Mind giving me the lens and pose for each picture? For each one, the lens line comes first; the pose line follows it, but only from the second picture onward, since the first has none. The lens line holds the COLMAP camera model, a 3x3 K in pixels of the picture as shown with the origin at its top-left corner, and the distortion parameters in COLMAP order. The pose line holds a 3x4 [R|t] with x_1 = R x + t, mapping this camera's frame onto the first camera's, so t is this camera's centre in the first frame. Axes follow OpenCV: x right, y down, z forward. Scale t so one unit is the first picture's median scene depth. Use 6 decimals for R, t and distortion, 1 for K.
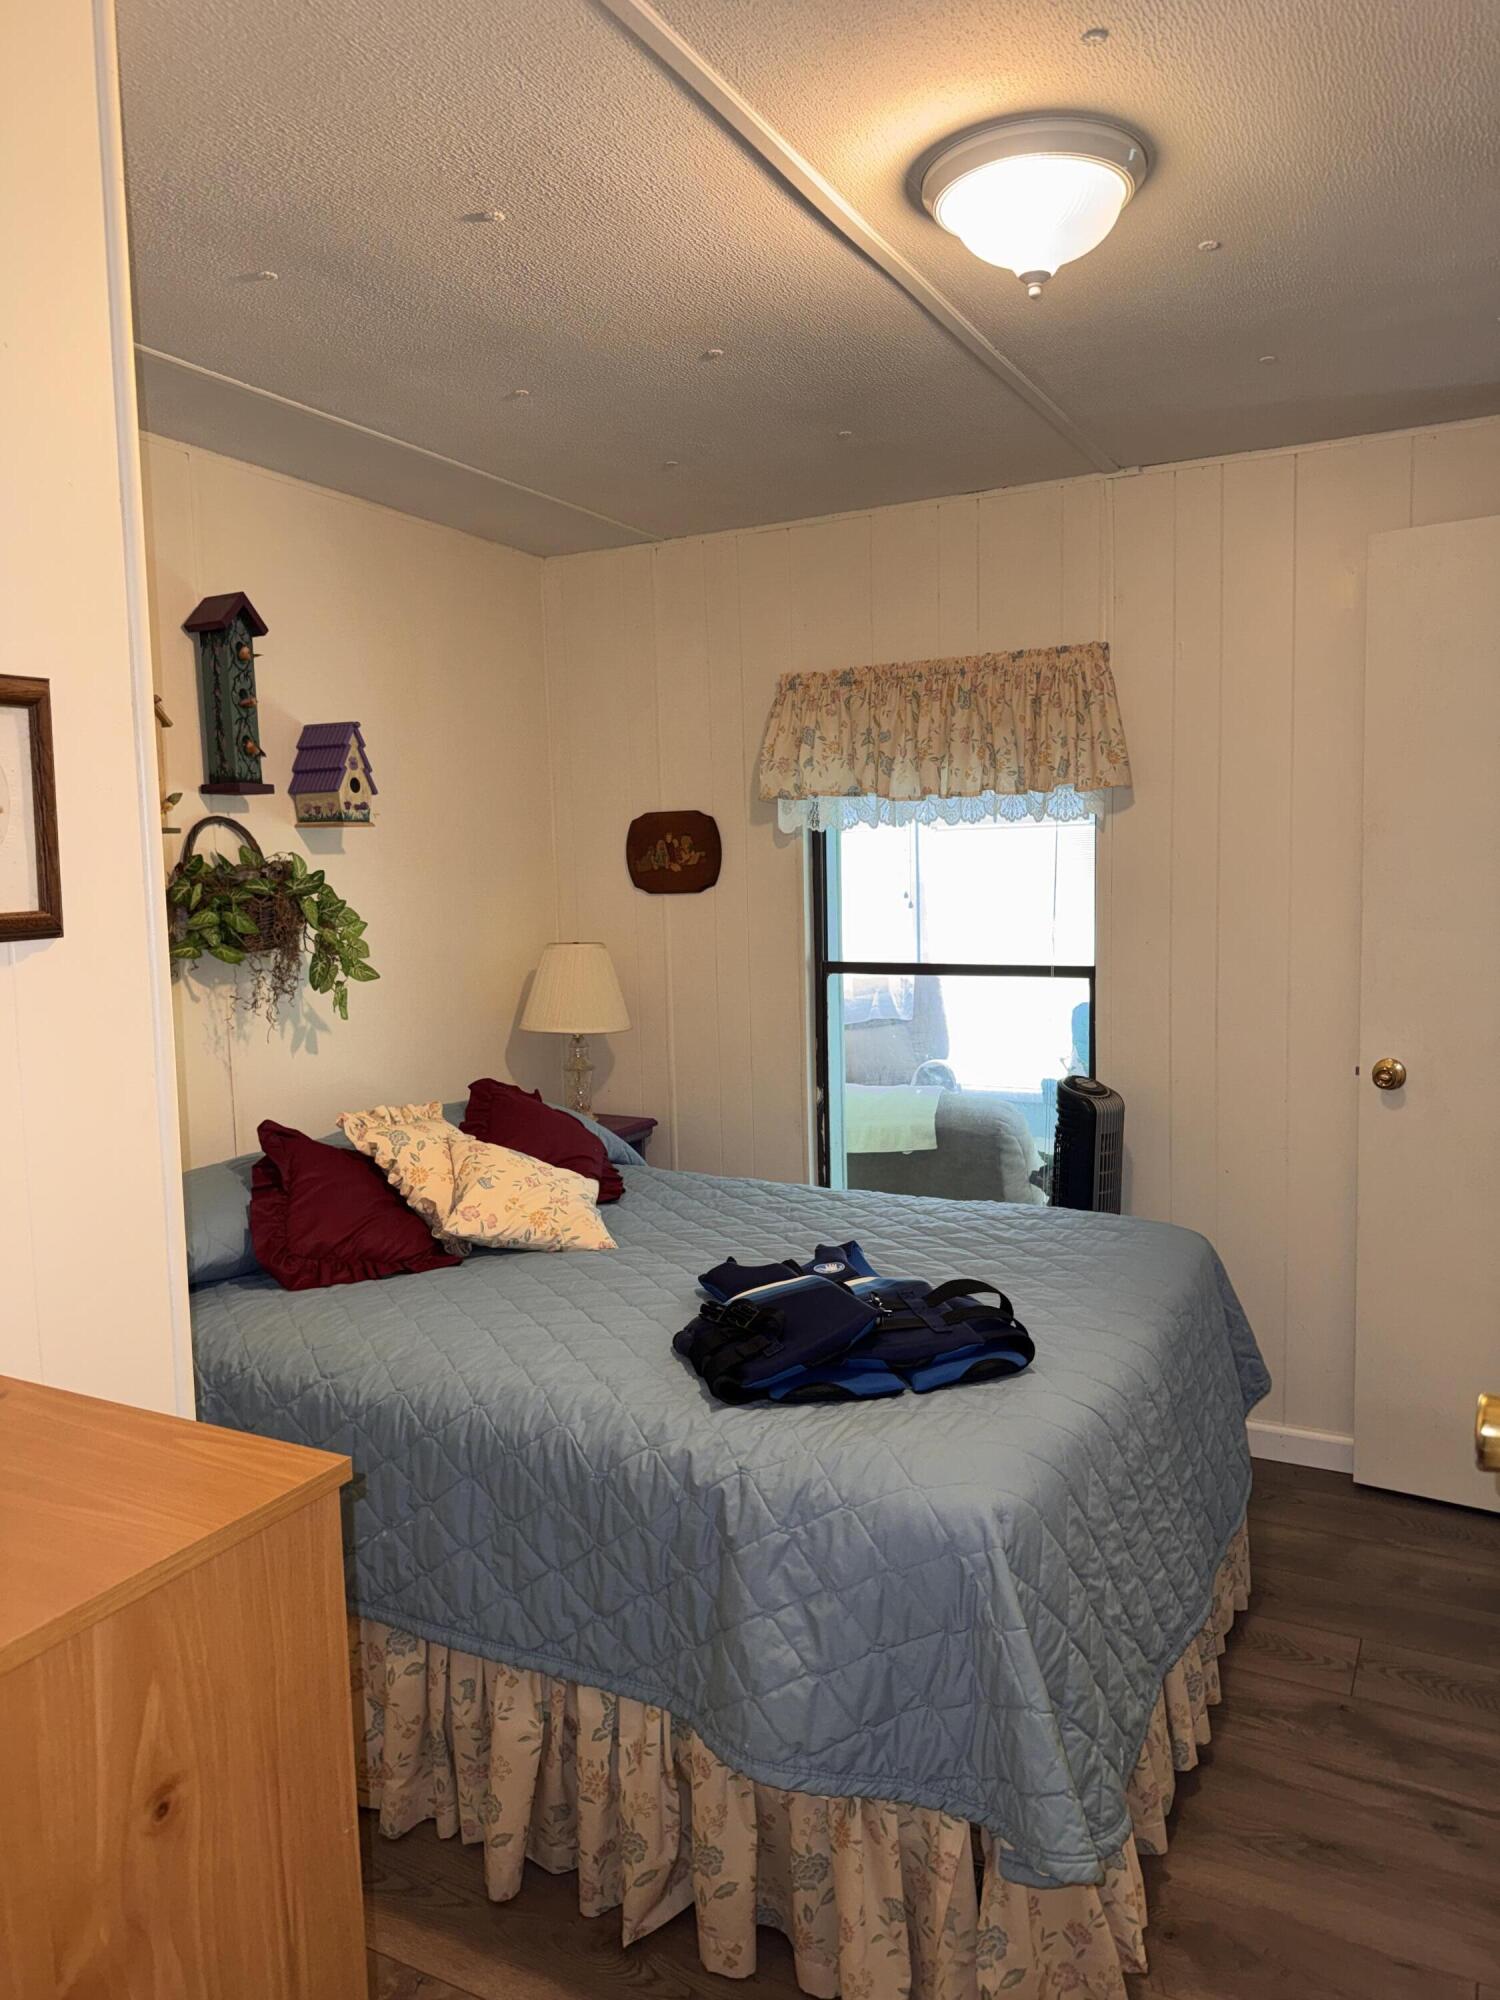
lens RADIAL K [[1404.2, 0, 747.7], [0, 1404.2, 1007.2], [0, 0, 1]] dist [0.202248, -0.418293]
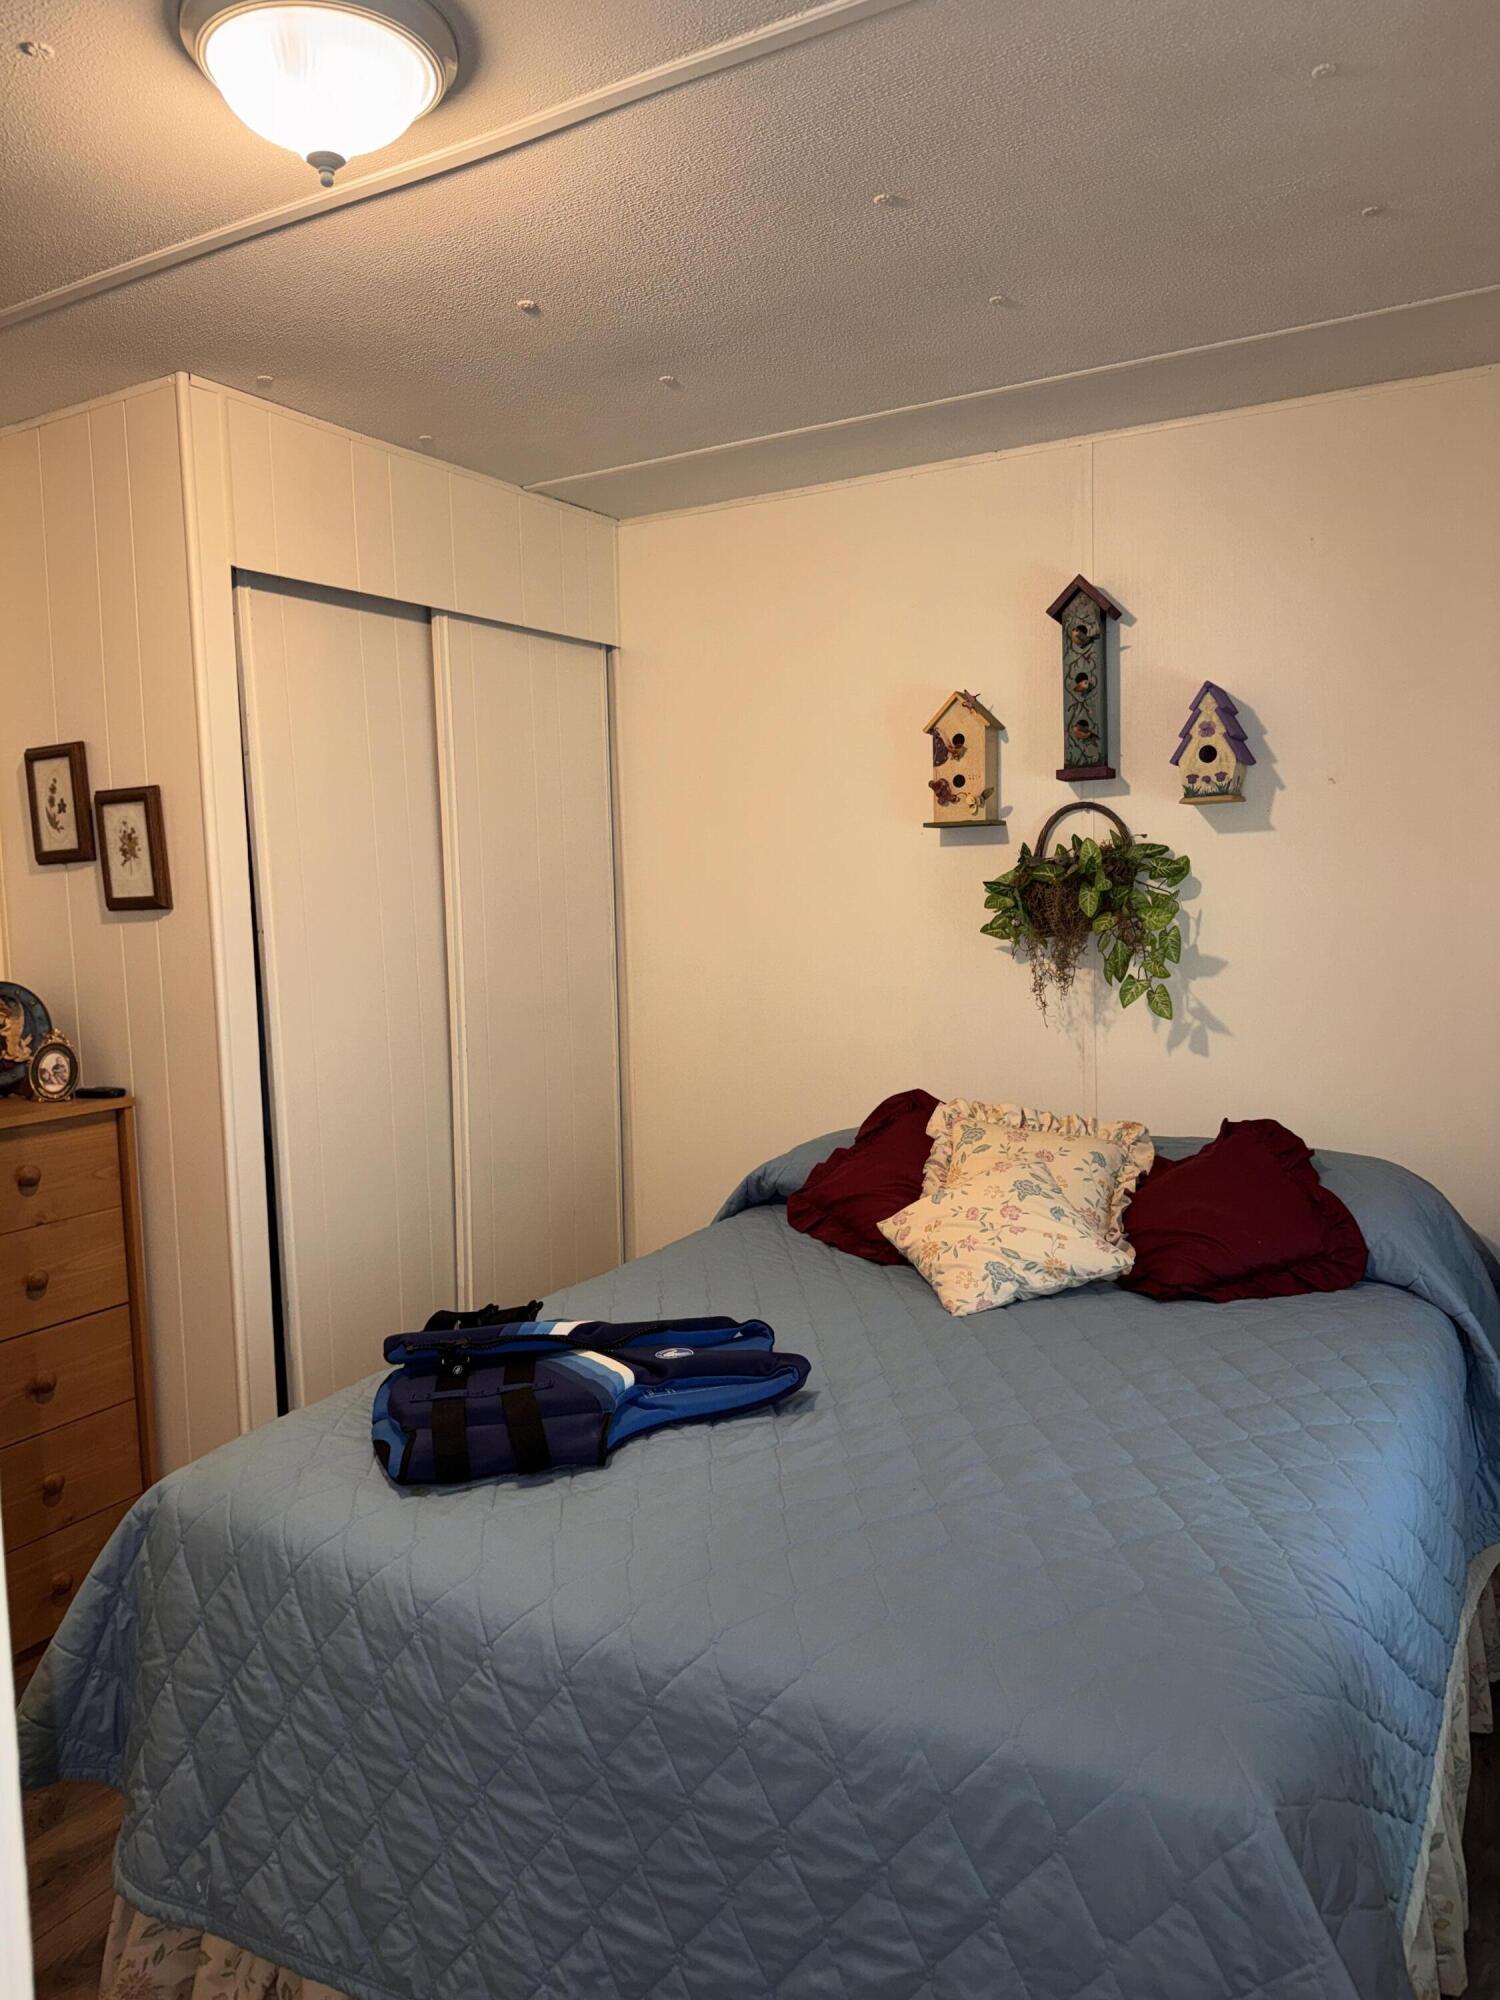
lens RADIAL K [[1404.2, 0, 747.7], [0, 1404.2, 1007.2], [0, 0, 1]] dist [0.202248, -0.418293]
pose [[-0.051928, 0.114482, -0.992067, 0.652626], [-0.073354, 0.990287, 0.118116, -0.089749], [0.995953, 0.078905, -0.043026, 0.809165]]
